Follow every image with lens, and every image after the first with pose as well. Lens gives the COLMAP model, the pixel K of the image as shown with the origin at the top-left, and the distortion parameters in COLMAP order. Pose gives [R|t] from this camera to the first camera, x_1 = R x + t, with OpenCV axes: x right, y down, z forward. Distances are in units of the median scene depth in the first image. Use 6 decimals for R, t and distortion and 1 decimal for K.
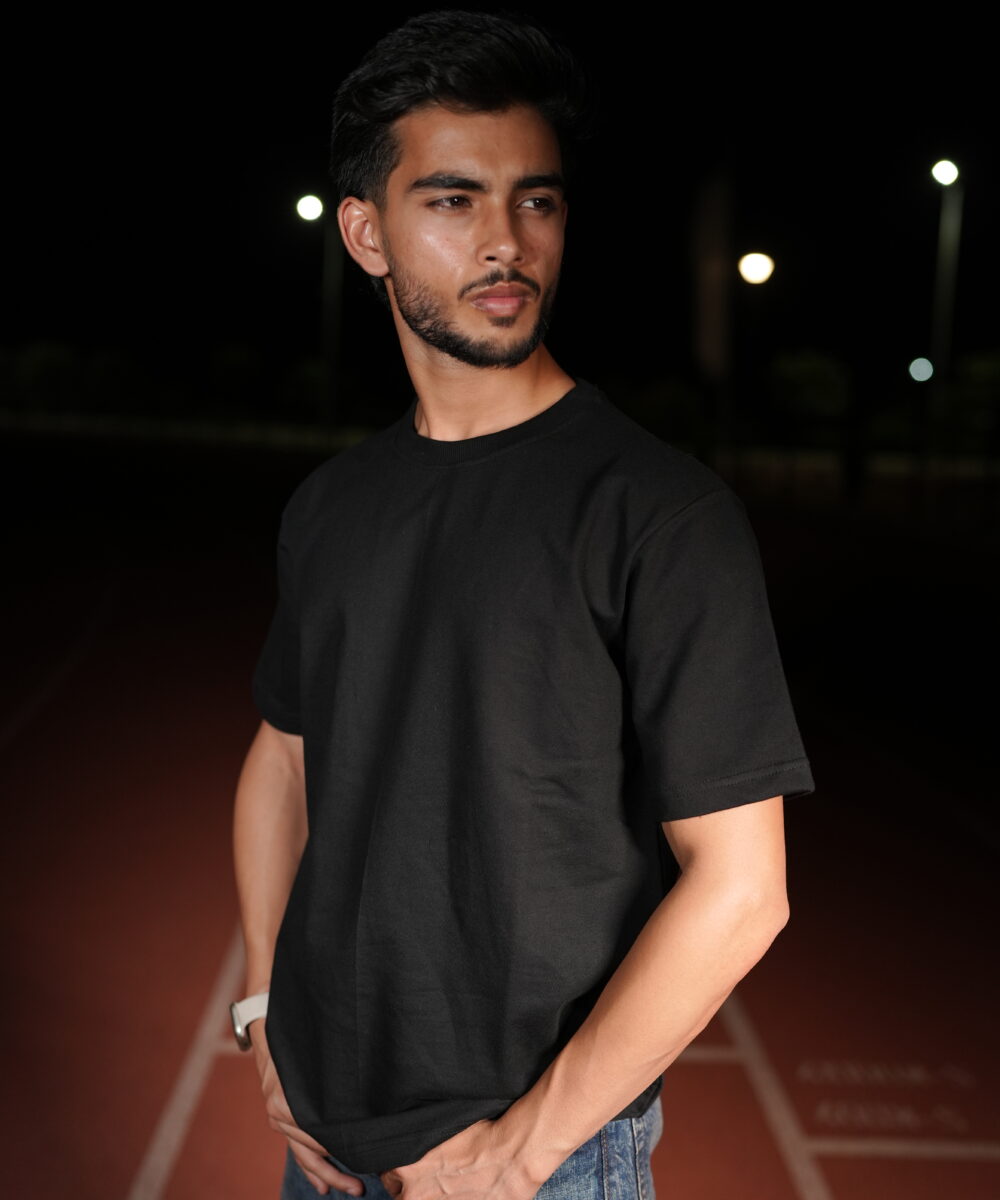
lens RADIAL K [[1361.9, 0, 527.5], [0, 1361.9, 599.3], [0, 0, 1]] dist [-0.015643, 0.231783]
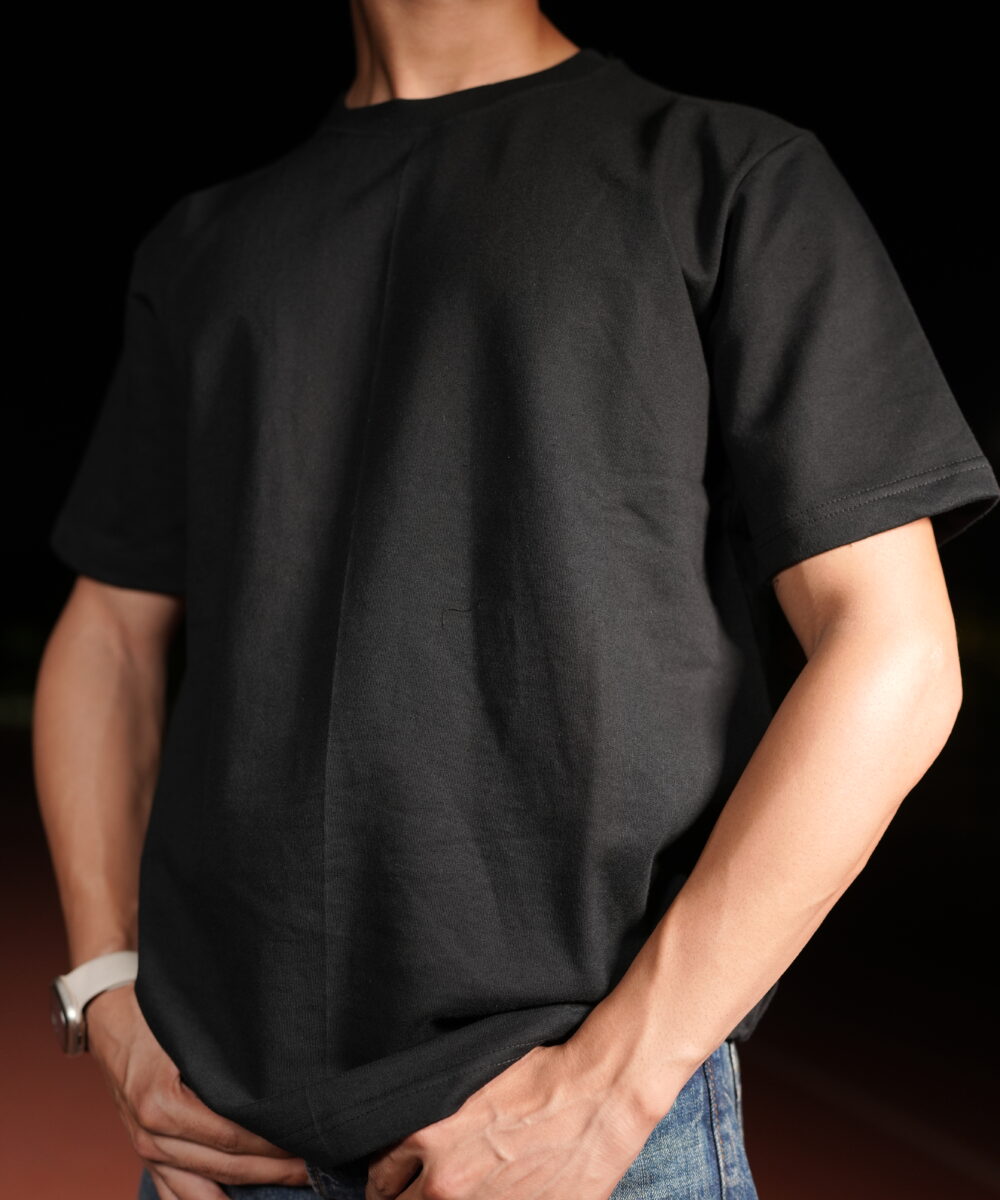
lens RADIAL K [[1361.9, 0, 527.5], [0, 1361.9, 599.3], [0, 0, 1]] dist [-0.015643, 0.231783]
pose [[0.962598, 0.001001, 0.270933, -0.214508], [0.043147, 0.986665, -0.156943, 0.279265], [-0.267478, 0.162763, 0.949718, 0.369047]]
